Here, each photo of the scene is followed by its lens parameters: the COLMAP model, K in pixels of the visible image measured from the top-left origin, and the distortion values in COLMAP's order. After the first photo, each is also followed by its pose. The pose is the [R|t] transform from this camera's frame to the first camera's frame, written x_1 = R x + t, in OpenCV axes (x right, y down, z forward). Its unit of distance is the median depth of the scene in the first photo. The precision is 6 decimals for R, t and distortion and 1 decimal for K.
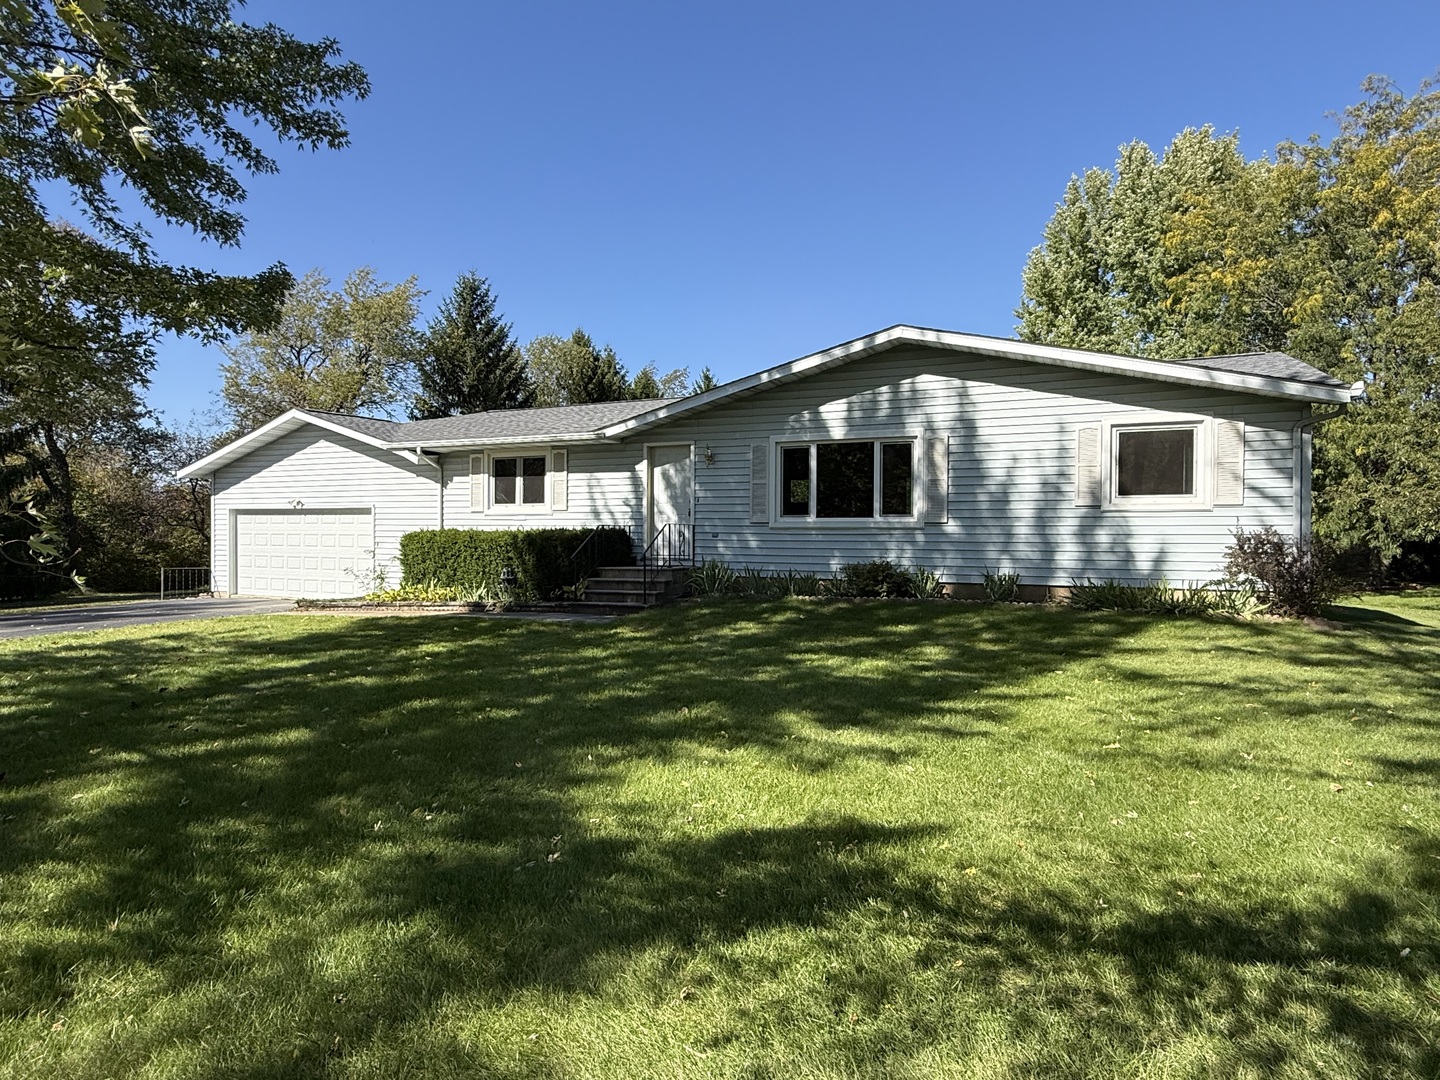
lens RADIAL K [[841.8, 0, 720.0], [0, 841.8, 540.0], [0, 0, 1]] dist [0.002792, -0.001537]
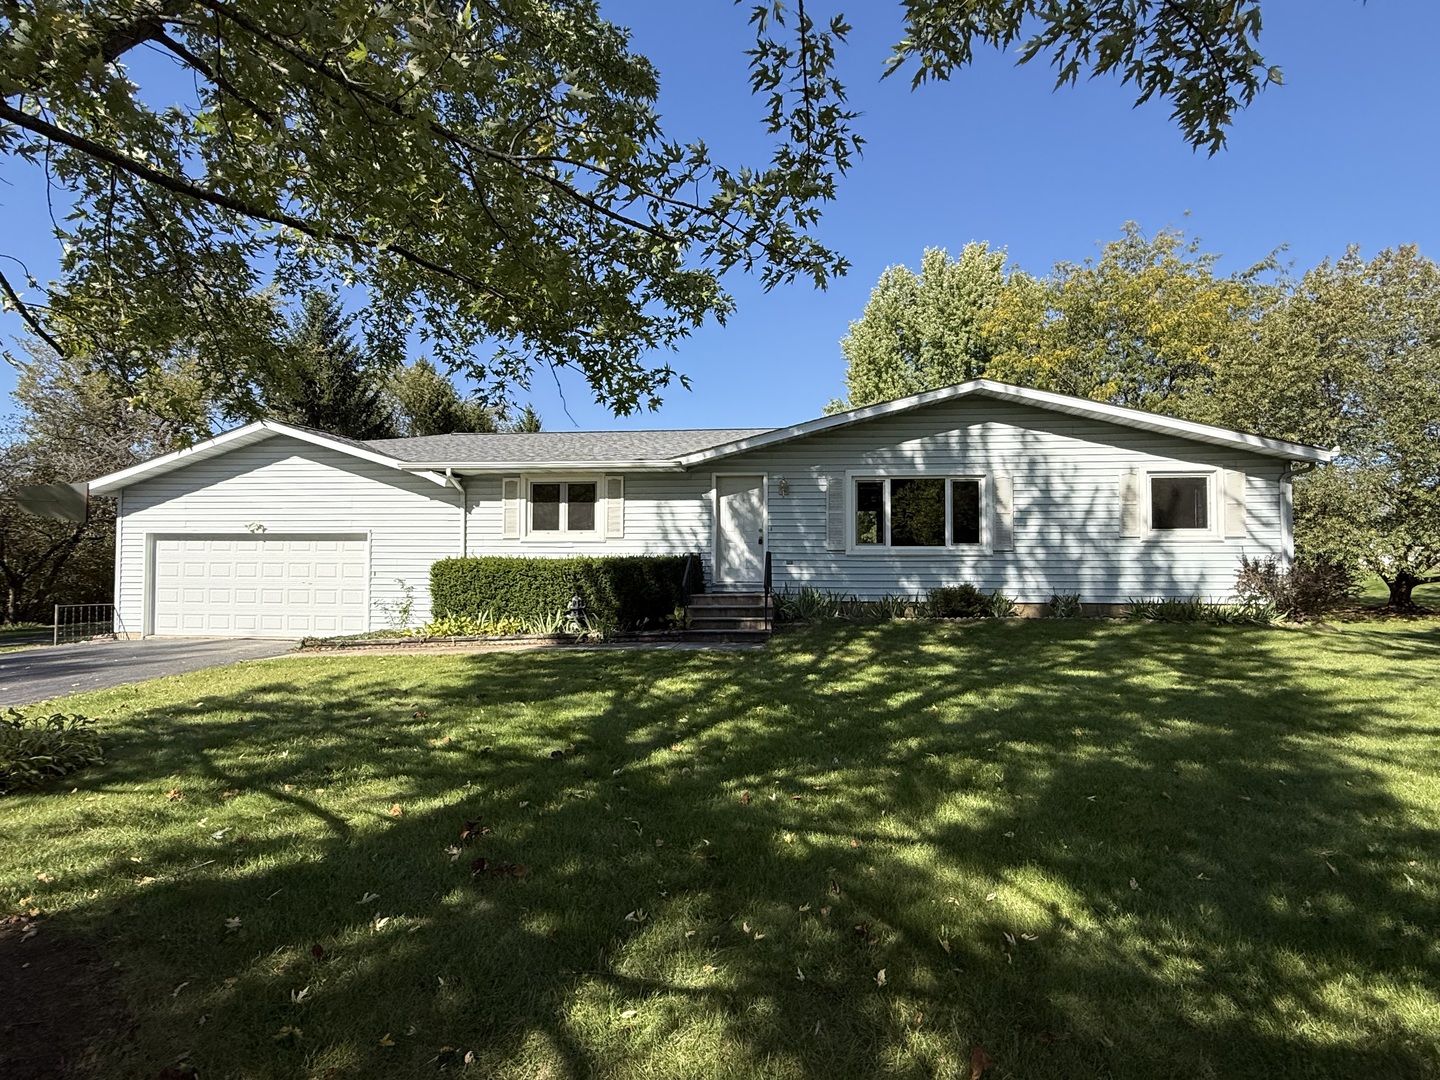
lens RADIAL K [[755.2, 0, 720.0], [0, 755.2, 540.0], [0, 0, 1]] dist [0.004739, 0.000683]
pose [[0.943421, 0.006151, 0.331540, -0.386237], [0.005488, 0.999401, -0.034158, -0.001751], [-0.331552, 0.034045, 0.942823, 0.132213]]
